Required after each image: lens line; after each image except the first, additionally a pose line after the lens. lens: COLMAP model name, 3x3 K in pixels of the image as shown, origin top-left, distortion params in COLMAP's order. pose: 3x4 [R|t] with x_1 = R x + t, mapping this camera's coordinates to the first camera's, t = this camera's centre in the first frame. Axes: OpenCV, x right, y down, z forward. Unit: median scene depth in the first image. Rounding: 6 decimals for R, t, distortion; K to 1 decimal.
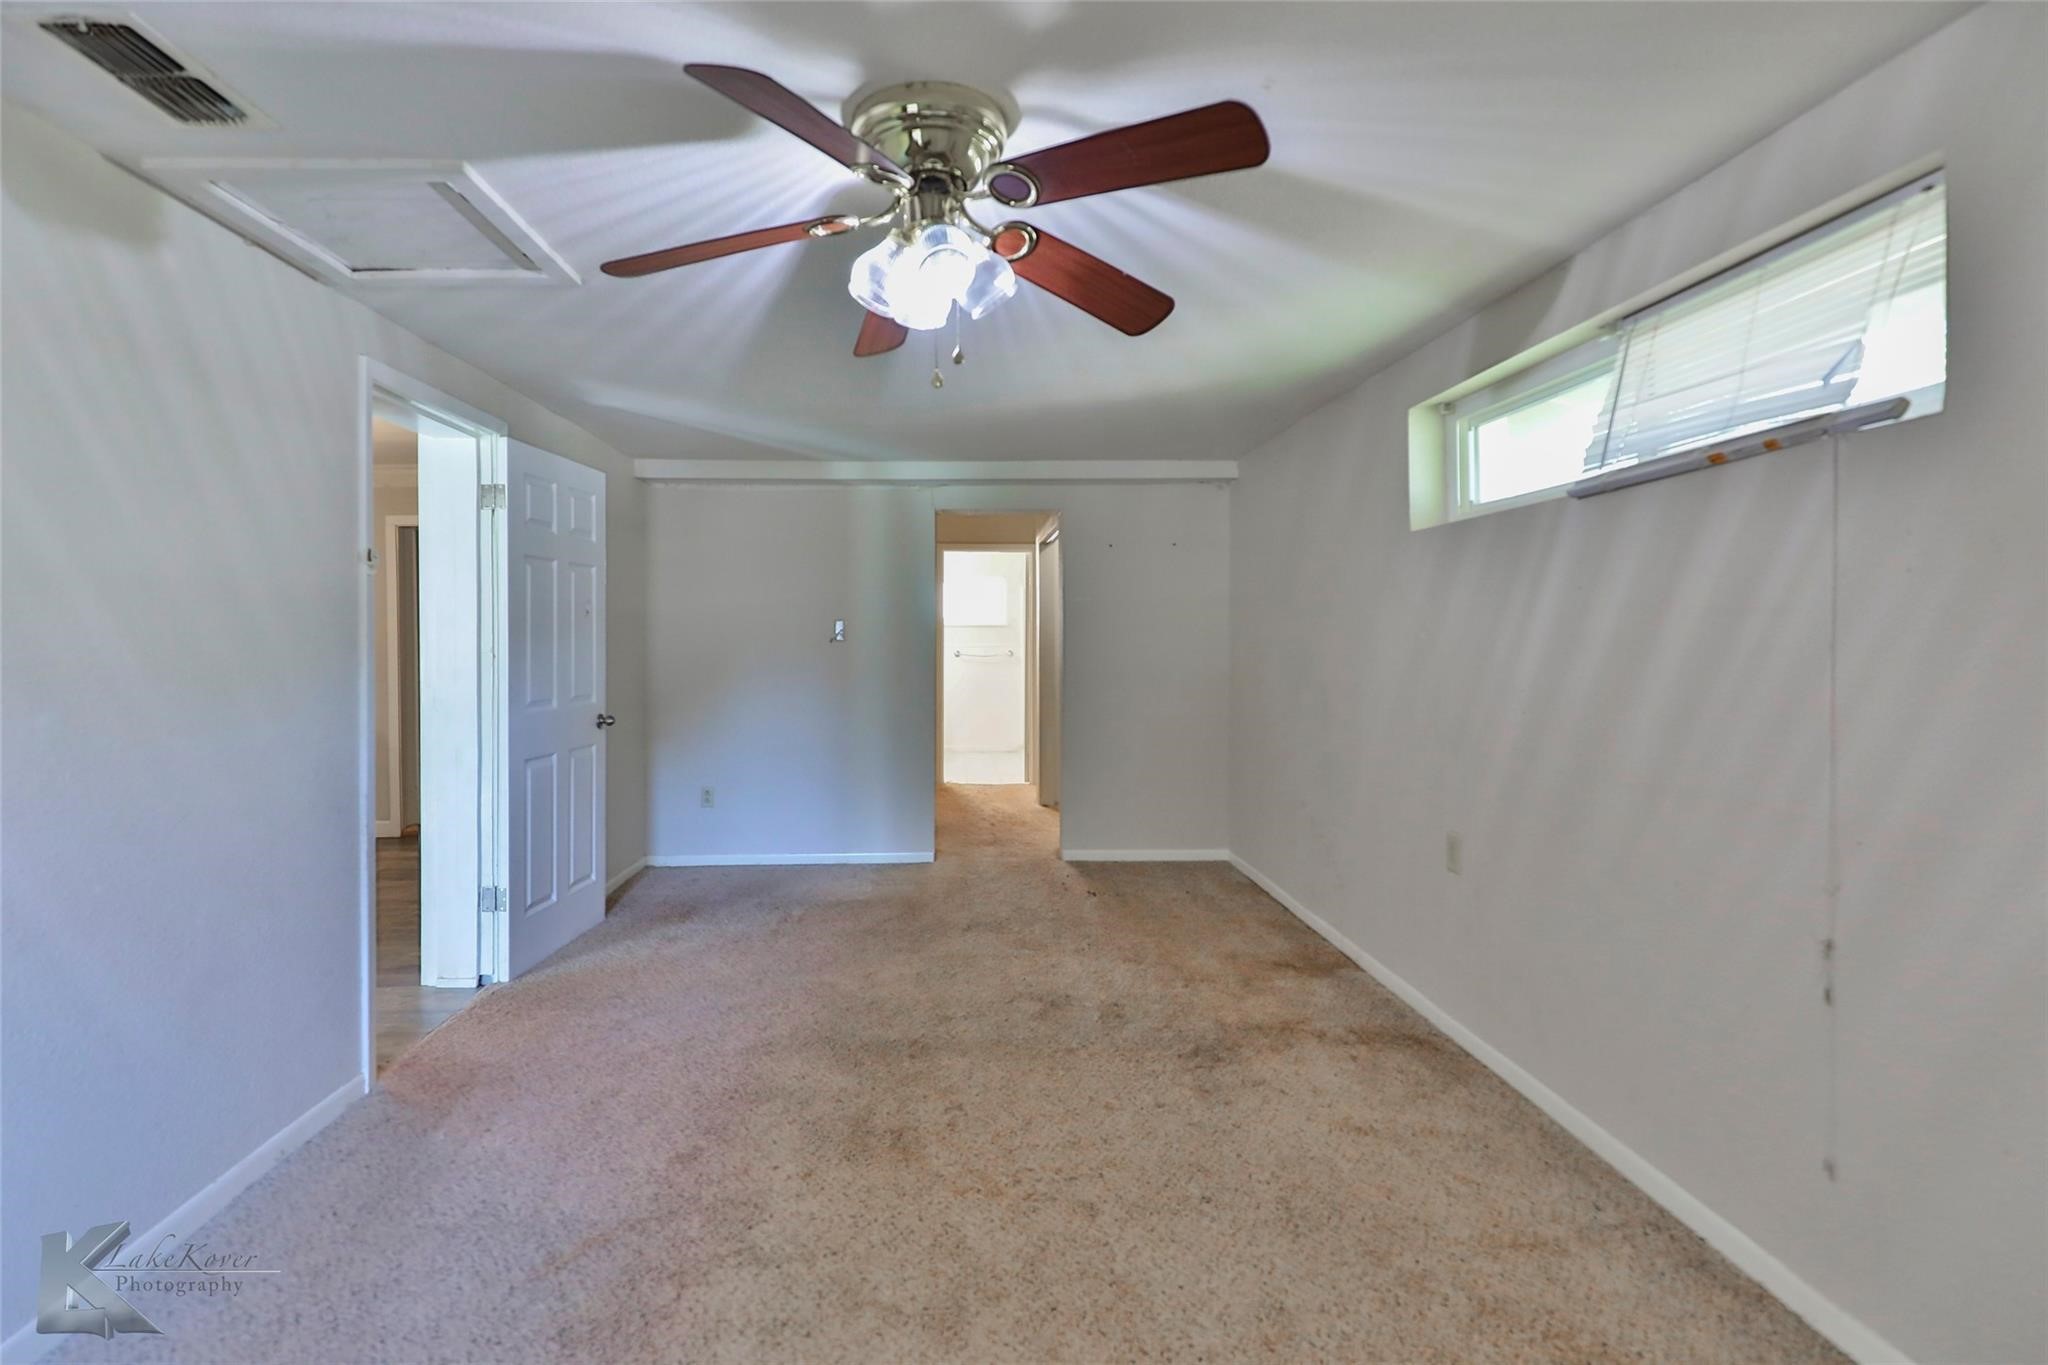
lens RADIAL K [[989.9, 0, 990.6], [0, 989.9, 649.9], [0, 0, 1]] dist [0.019017, -0.006392]
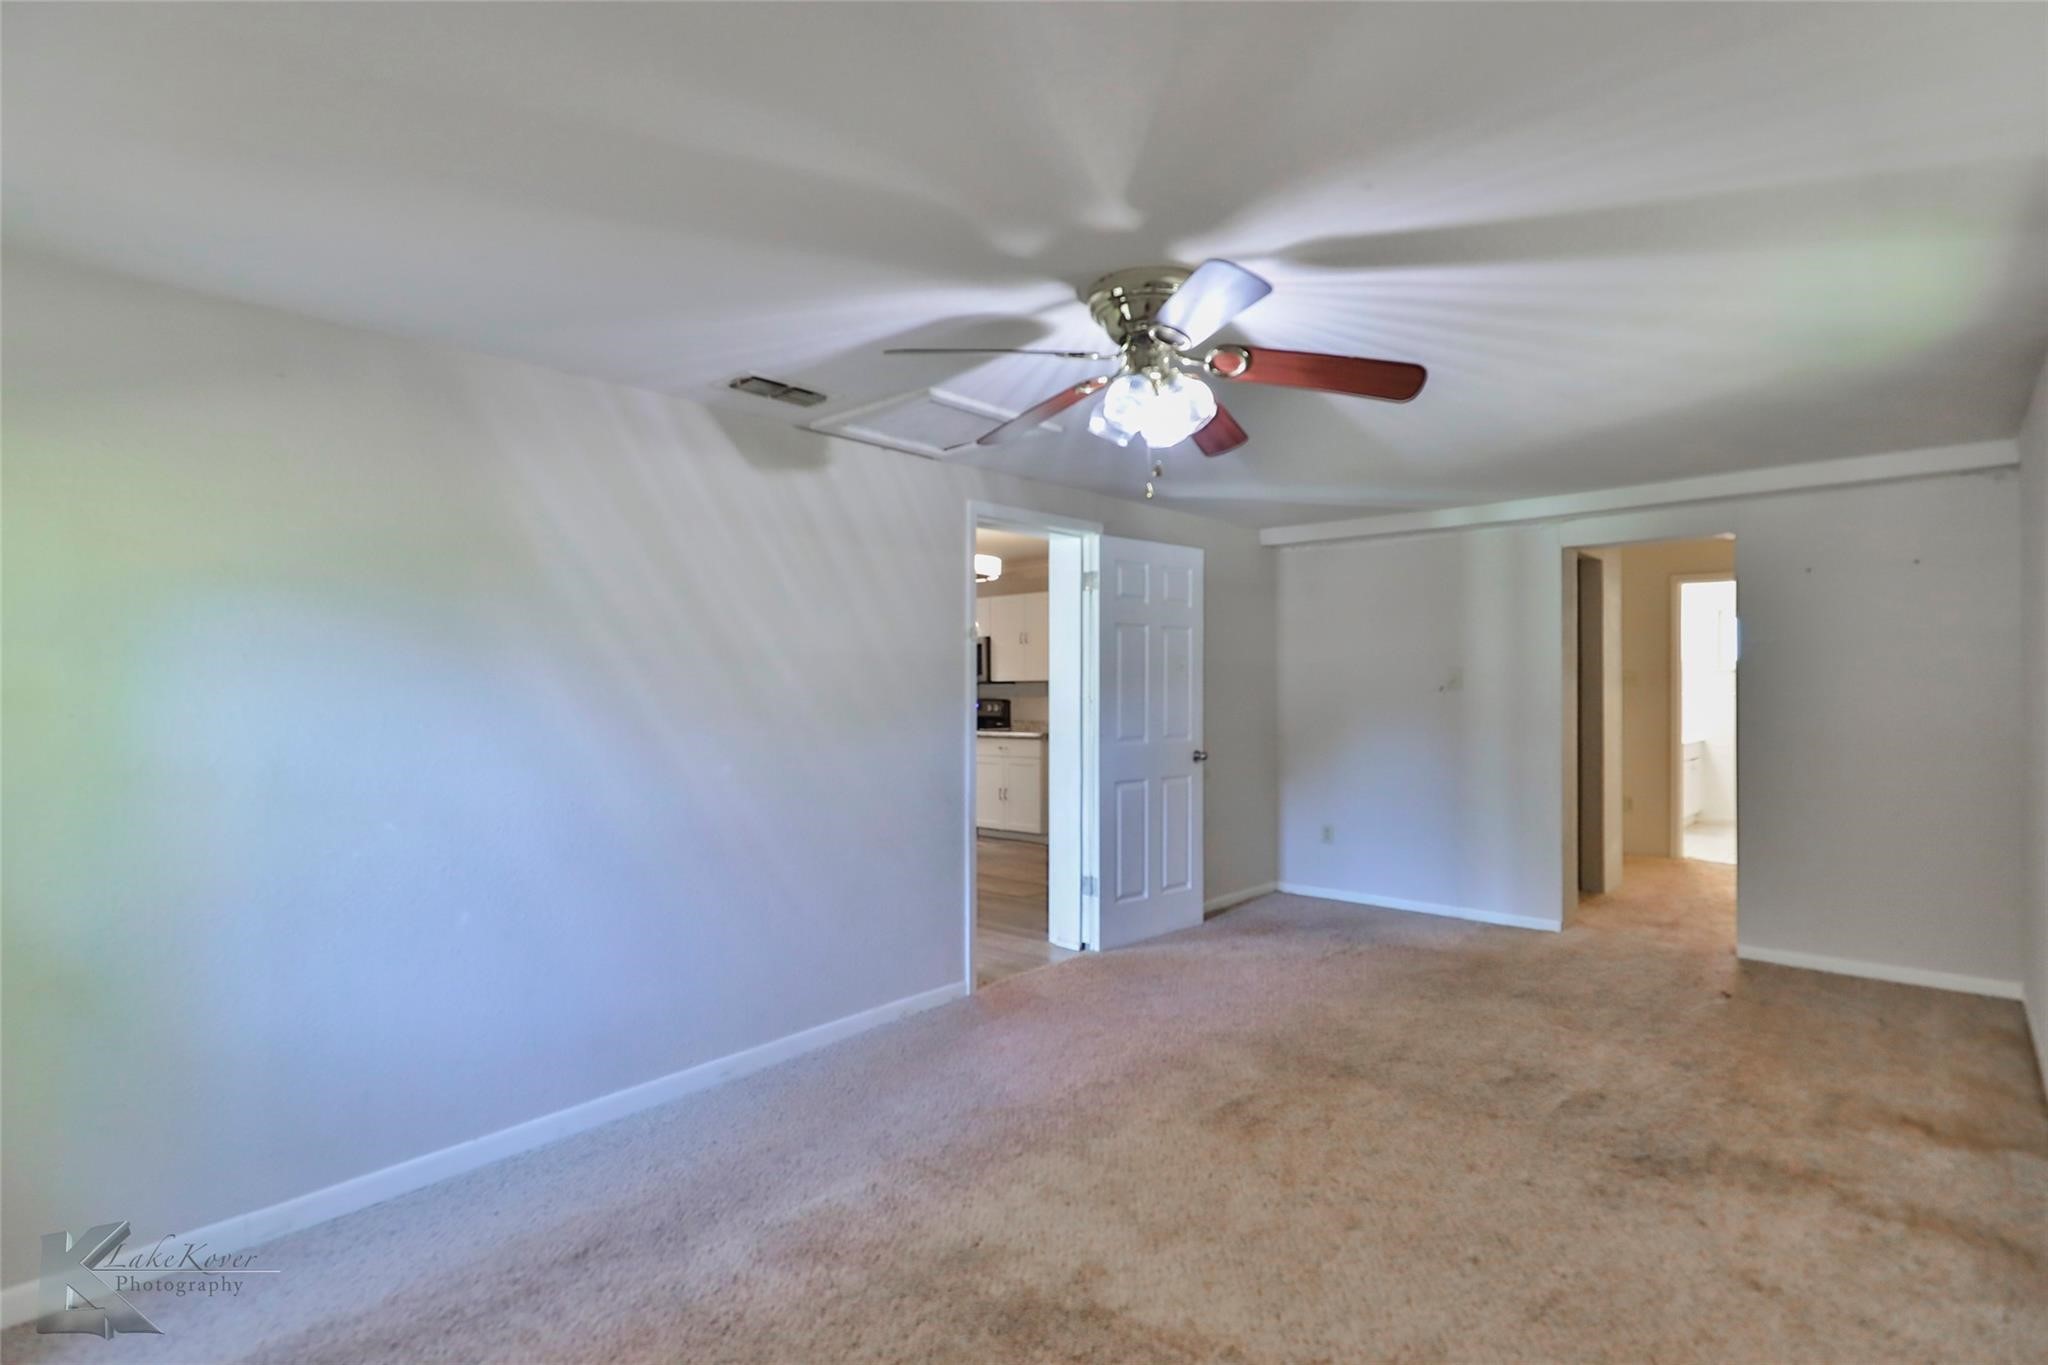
lens RADIAL K [[989.9, 0, 1033.5], [0, 989.9, 680.8], [0, 0, 1]] dist [0.019017, -0.006392]
pose [[0.736248, -0.003327, -0.676703, 0.368474], [-0.006992, 0.999897, -0.012523, -0.004339], [0.676675, 0.013952, 0.736149, -0.020636]]
